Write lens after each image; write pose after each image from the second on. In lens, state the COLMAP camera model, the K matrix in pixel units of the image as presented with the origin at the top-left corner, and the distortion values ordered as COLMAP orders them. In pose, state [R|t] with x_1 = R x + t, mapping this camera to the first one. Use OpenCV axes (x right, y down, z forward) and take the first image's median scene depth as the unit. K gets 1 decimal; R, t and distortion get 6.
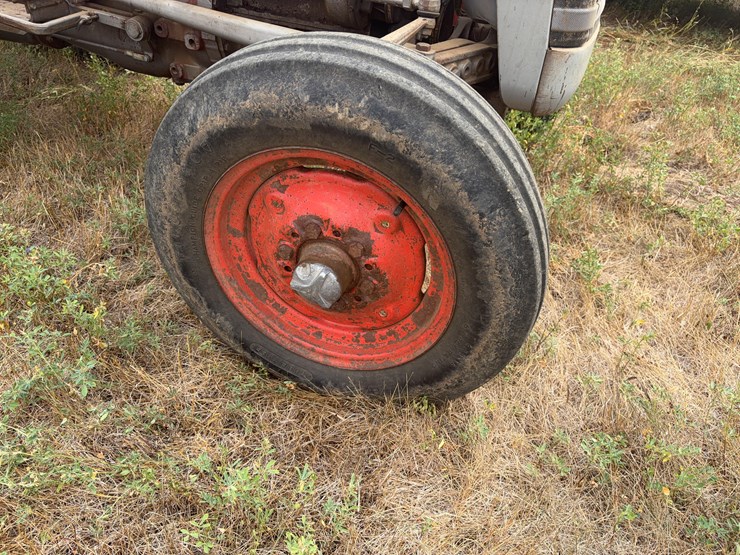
lens RADIAL K [[563.2, 0, 368.3], [0, 563.2, 277.9], [0, 0, 1]] dist [0.052299, -0.054262]
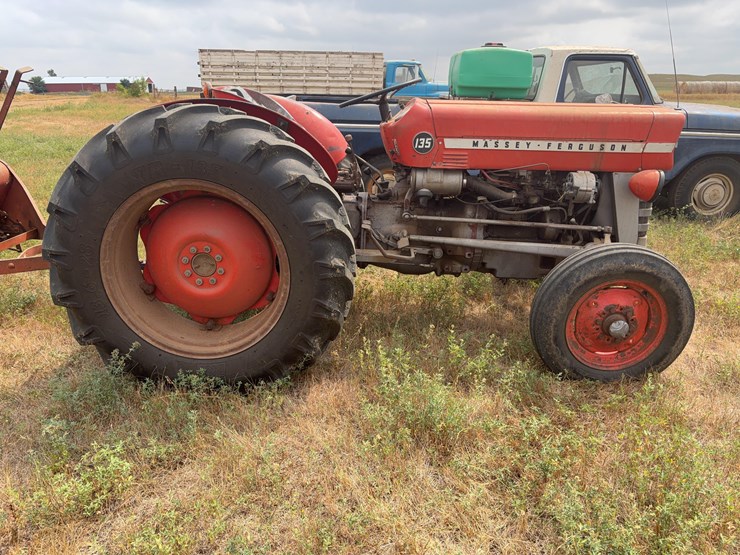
lens RADIAL K [[563.2, 0, 368.3], [0, 563.2, 277.9], [0, 0, 1]] dist [0.052299, -0.054262]
pose [[0.949408, -0.145843, 0.278125, -2.079148], [0.223694, 0.935656, -0.272962, 0.270556], [-0.220420, 0.321368, 0.920944, -1.399938]]
